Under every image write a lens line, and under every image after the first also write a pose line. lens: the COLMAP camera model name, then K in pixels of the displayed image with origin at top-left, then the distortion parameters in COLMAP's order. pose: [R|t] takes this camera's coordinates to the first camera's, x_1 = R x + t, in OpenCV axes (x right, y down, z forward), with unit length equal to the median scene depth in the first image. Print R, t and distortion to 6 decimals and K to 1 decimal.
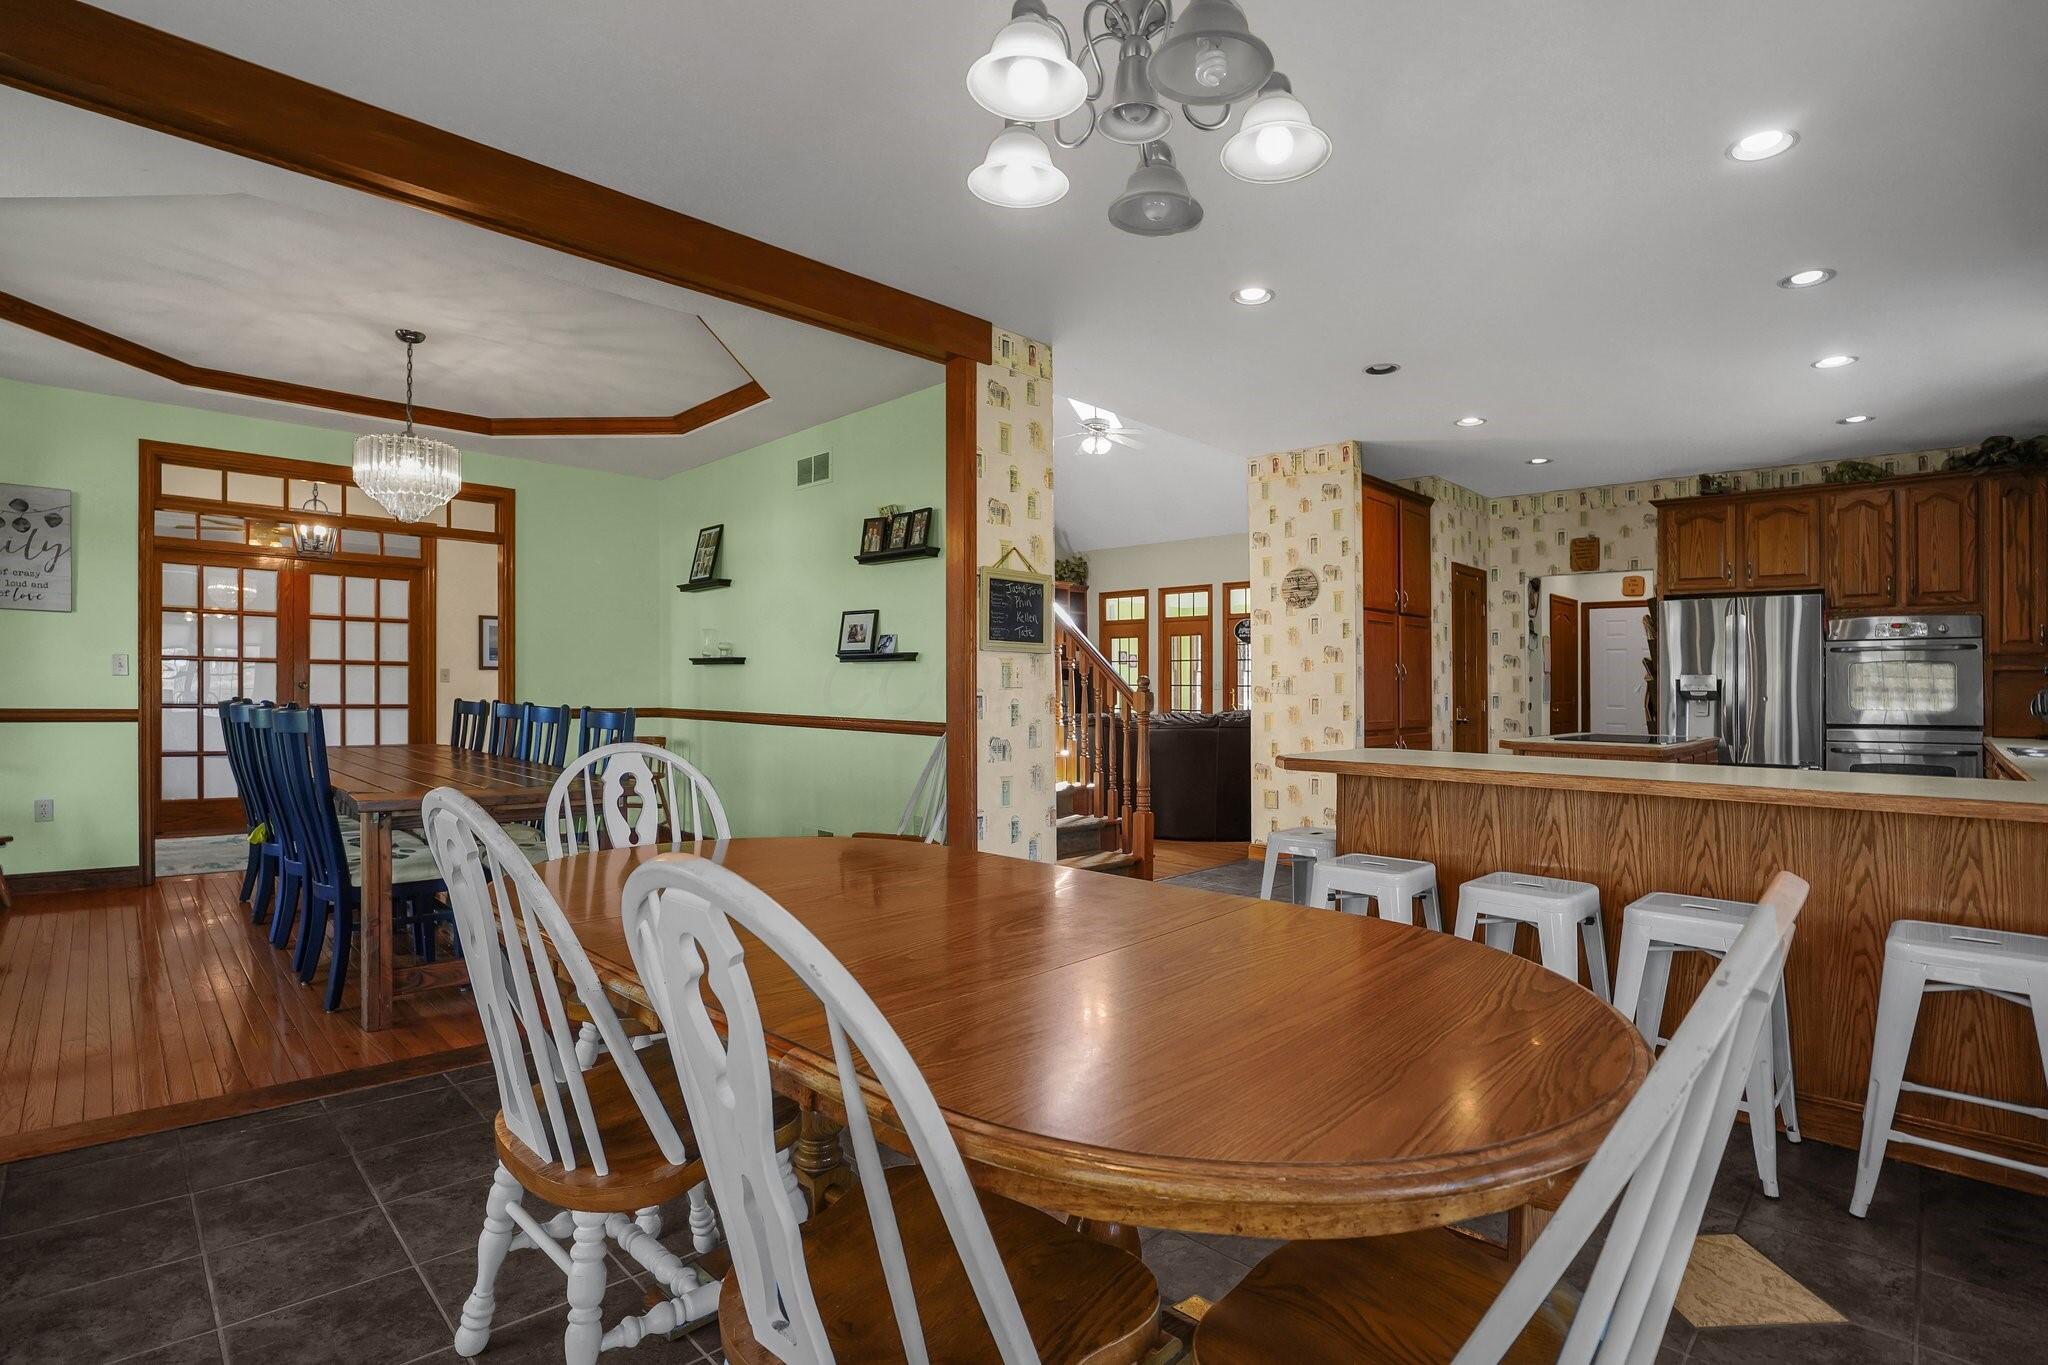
lens RADIAL K [[976.6, 0, 972.8], [0, 976.6, 680.7], [0, 0, 1]] dist [-0.040713, 0.000100]
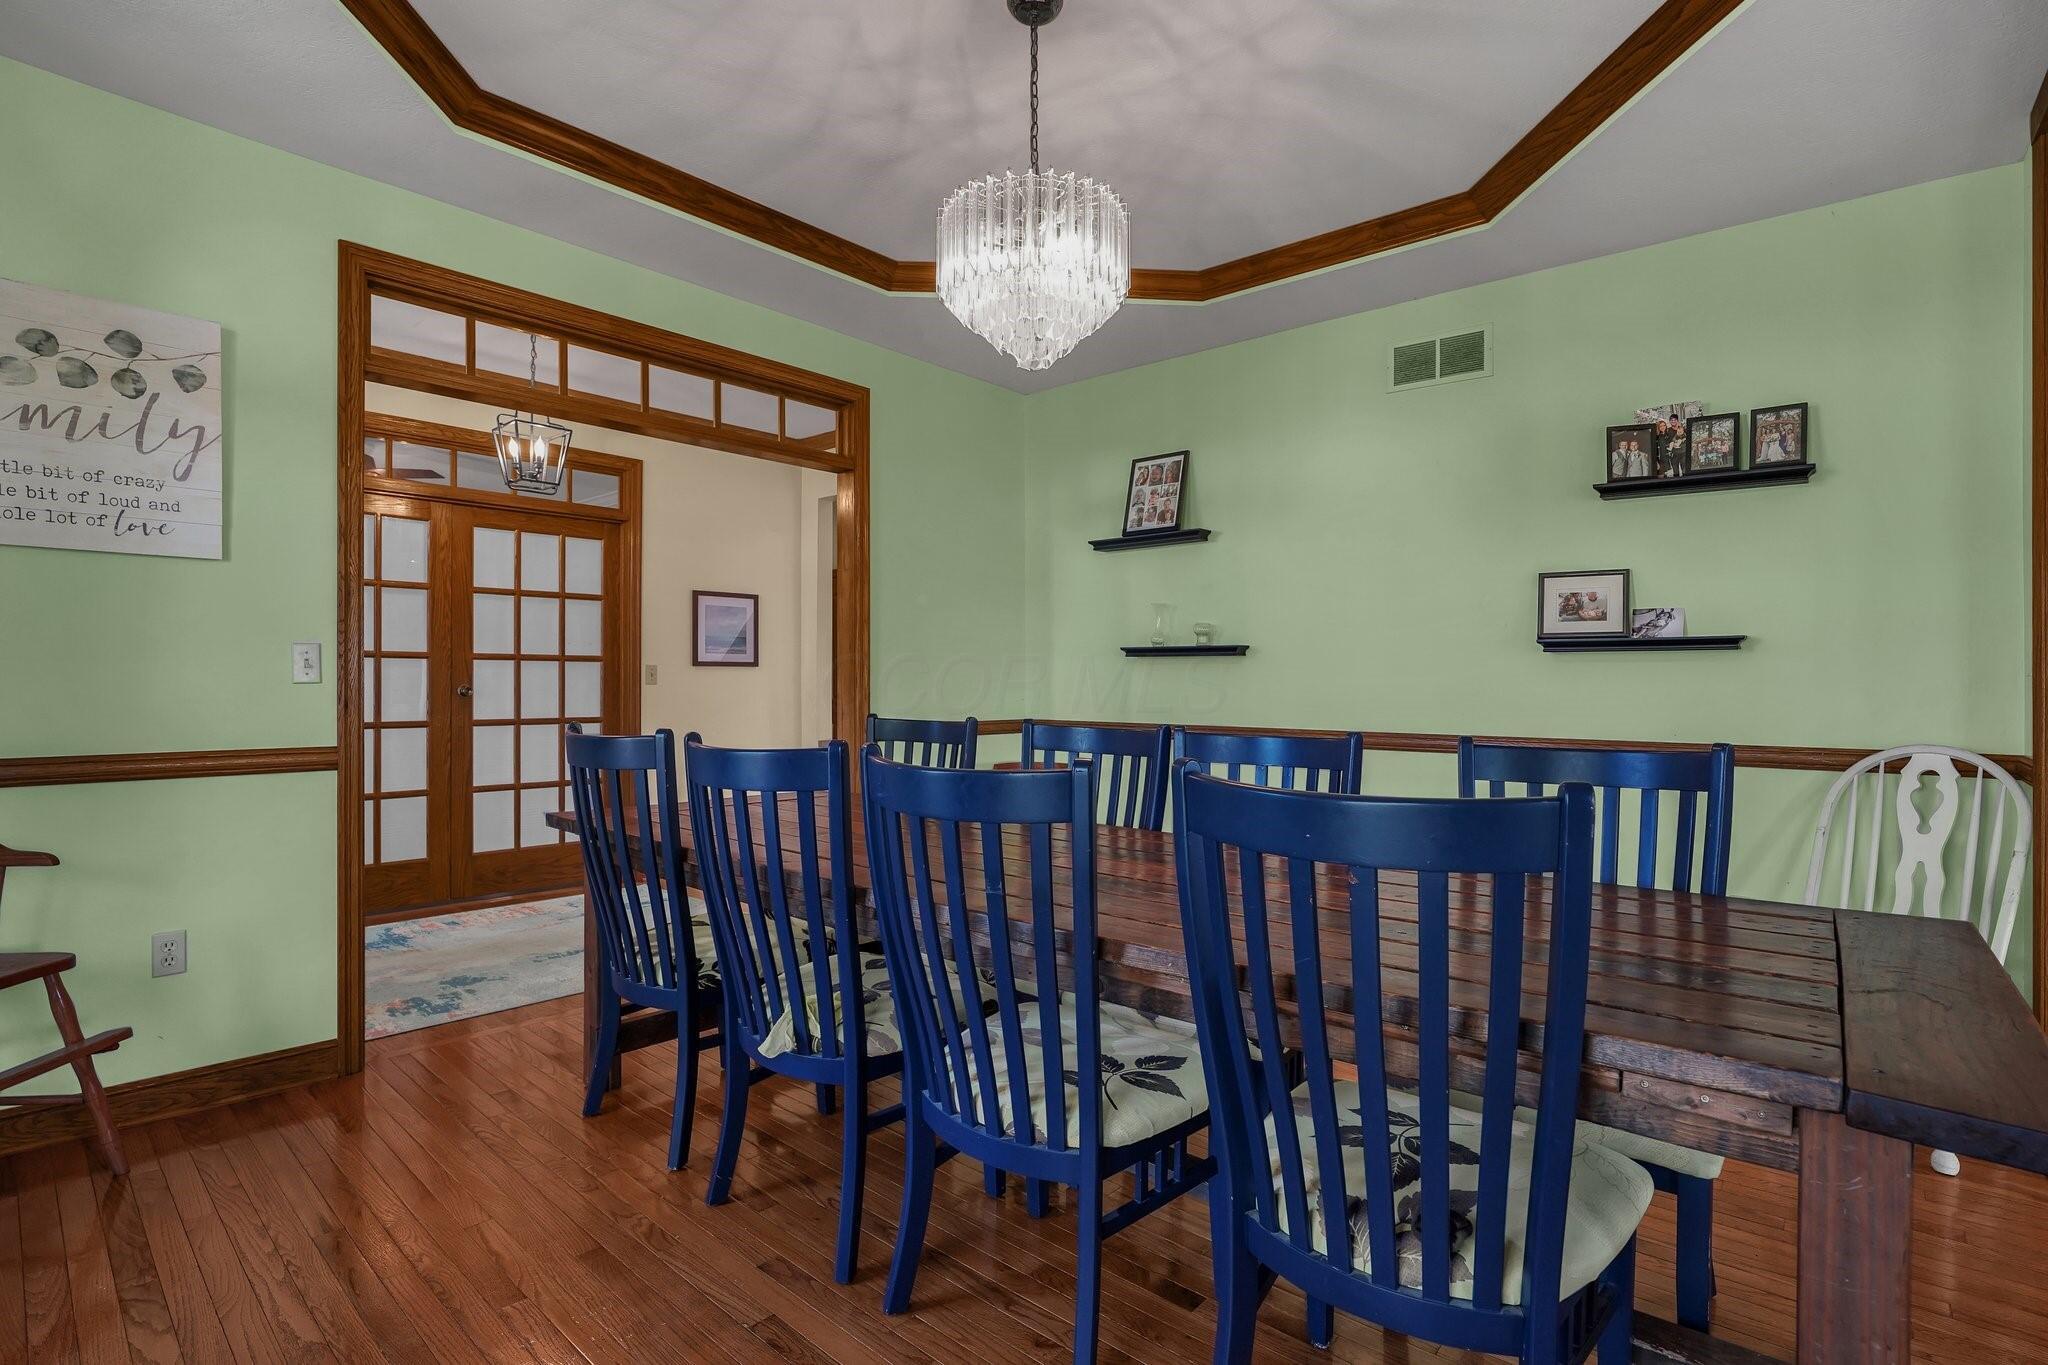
lens RADIAL K [[972.4, 0, 1054.5], [0, 972.4, 687.9], [0, 0, 1]] dist [-0.057046, 0.000485]
pose [[0.993247, -0.010278, 0.115561, -0.429595], [0.008267, 0.999806, 0.017870, -0.007623], [-0.115722, -0.016794, 0.993140, 0.337932]]
